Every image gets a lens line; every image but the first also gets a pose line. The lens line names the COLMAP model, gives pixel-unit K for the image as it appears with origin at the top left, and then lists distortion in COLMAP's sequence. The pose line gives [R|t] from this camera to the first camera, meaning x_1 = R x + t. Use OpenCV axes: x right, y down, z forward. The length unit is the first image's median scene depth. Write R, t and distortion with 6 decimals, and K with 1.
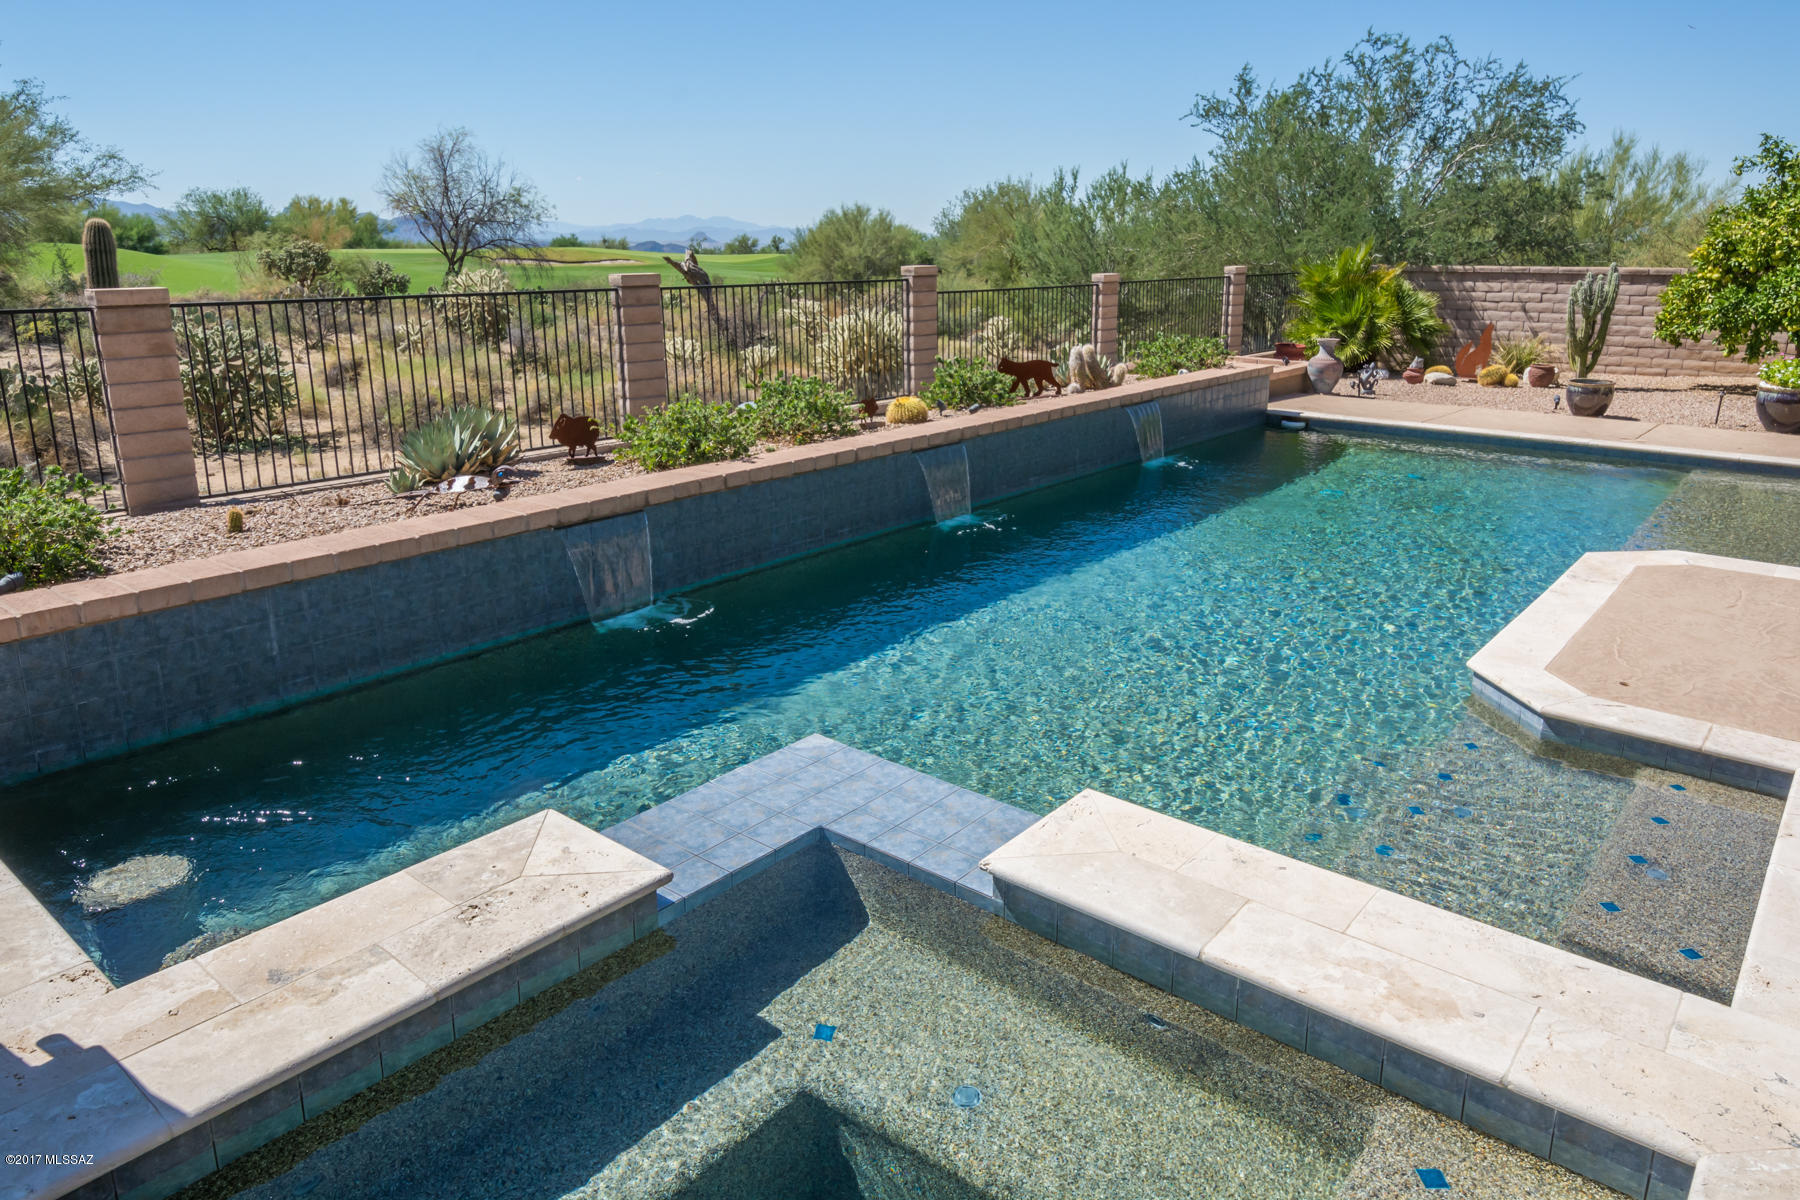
lens RADIAL K [[1199.1, 0, 904.2], [0, 1199.1, 536.3], [0, 0, 1]] dist [0.000145, -0.001961]
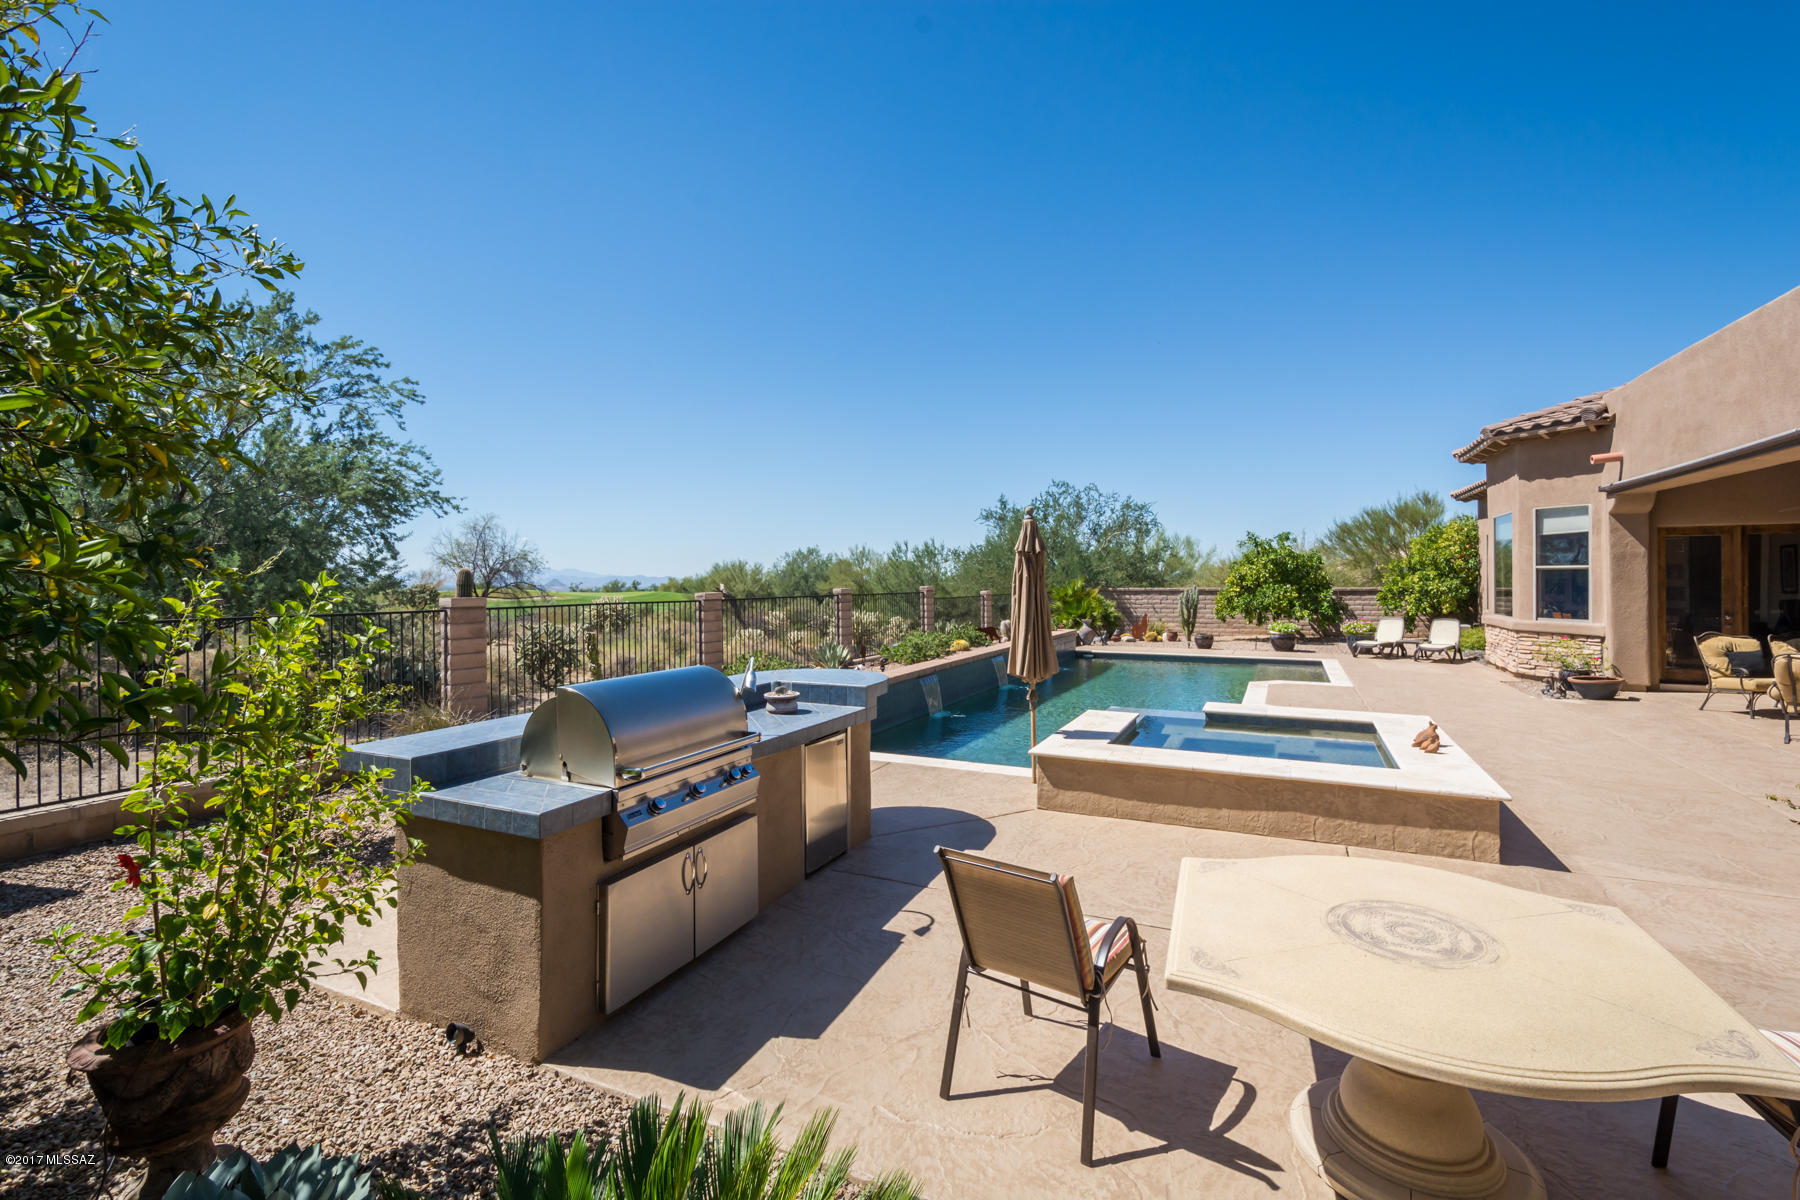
lens RADIAL K [[784.7, 0, 900.0], [0, 784.7, 572.6], [0, 0, 1]] dist [-0.001967, -0.000258]
pose [[0.972482, -0.003179, 0.232958, -0.250183], [0.061798, 0.967609, -0.244771, 0.064843], [-0.224634, 0.252432, 0.941179, -0.228242]]
